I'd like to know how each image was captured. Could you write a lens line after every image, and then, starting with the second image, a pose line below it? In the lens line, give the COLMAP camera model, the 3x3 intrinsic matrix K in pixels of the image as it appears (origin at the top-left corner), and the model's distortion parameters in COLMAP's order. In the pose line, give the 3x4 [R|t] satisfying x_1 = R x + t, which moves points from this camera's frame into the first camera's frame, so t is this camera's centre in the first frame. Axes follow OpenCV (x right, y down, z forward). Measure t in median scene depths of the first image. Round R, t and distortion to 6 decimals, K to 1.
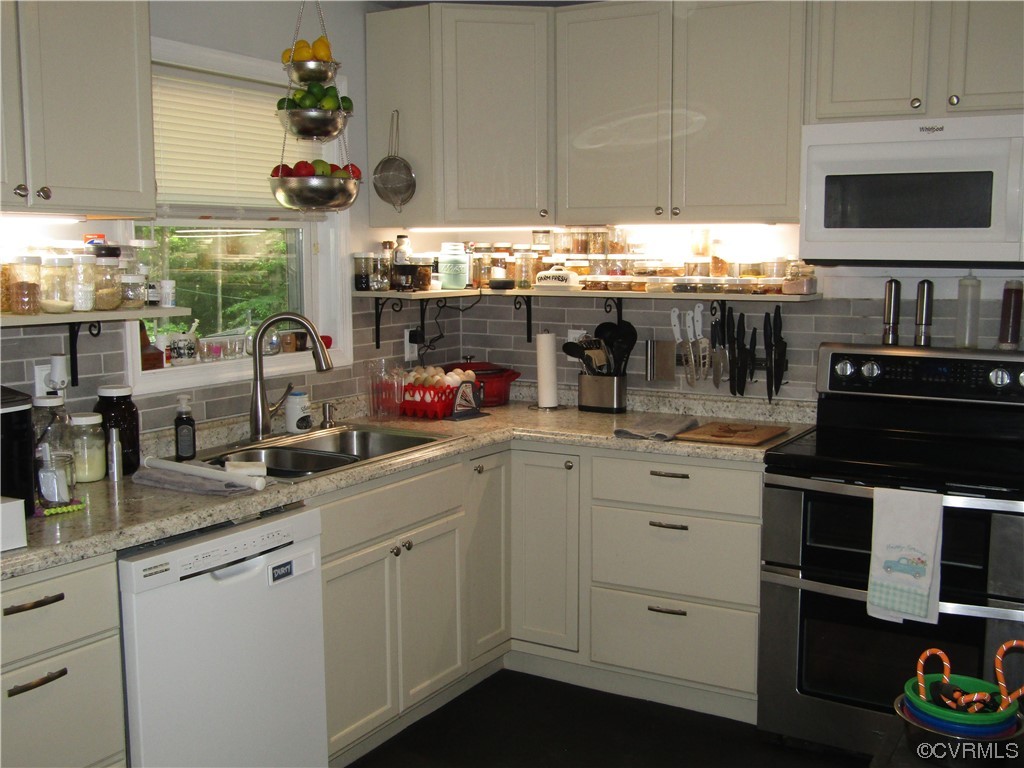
lens RADIAL K [[1084.2, 0, 509.3], [0, 1084.2, 384.9], [0, 0, 1]] dist [-0.030741, 0.000000]
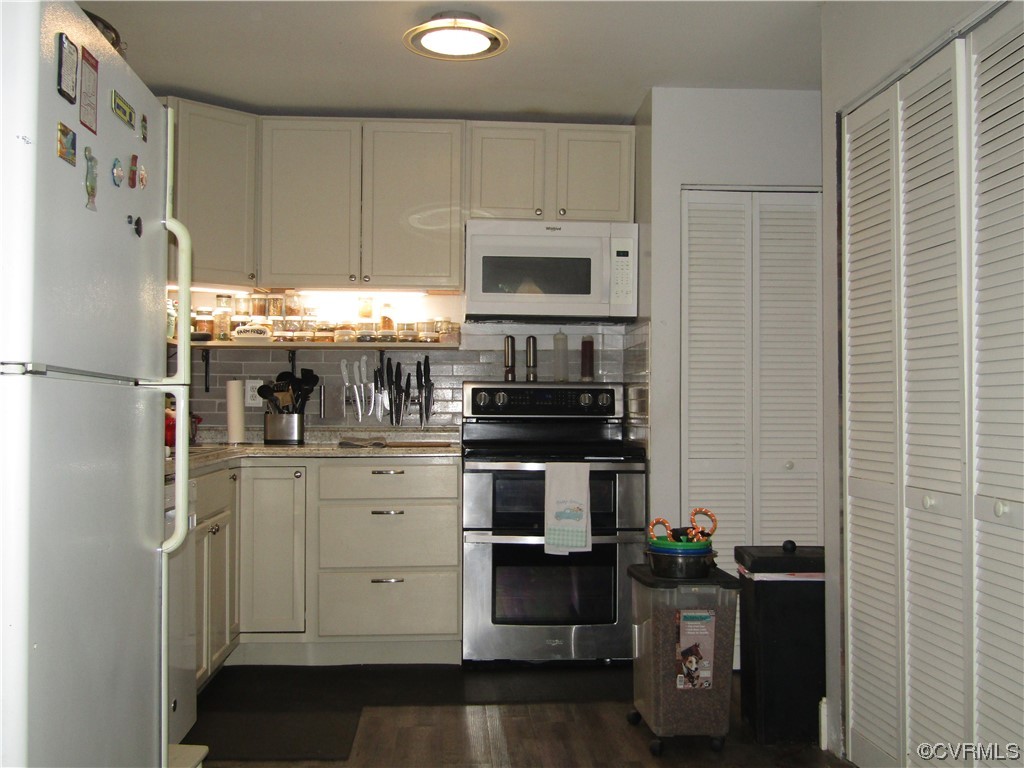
lens RADIAL K [[1084.2, 0, 517.5], [0, 1084.2, 383.1], [0, 0, 1]] dist [-0.030741, 0.000000]
pose [[0.826396, 0.016811, 0.562839, -0.423010], [0.063851, 0.990310, -0.123329, 0.136007], [-0.559458, 0.137857, 0.817314, -0.154672]]
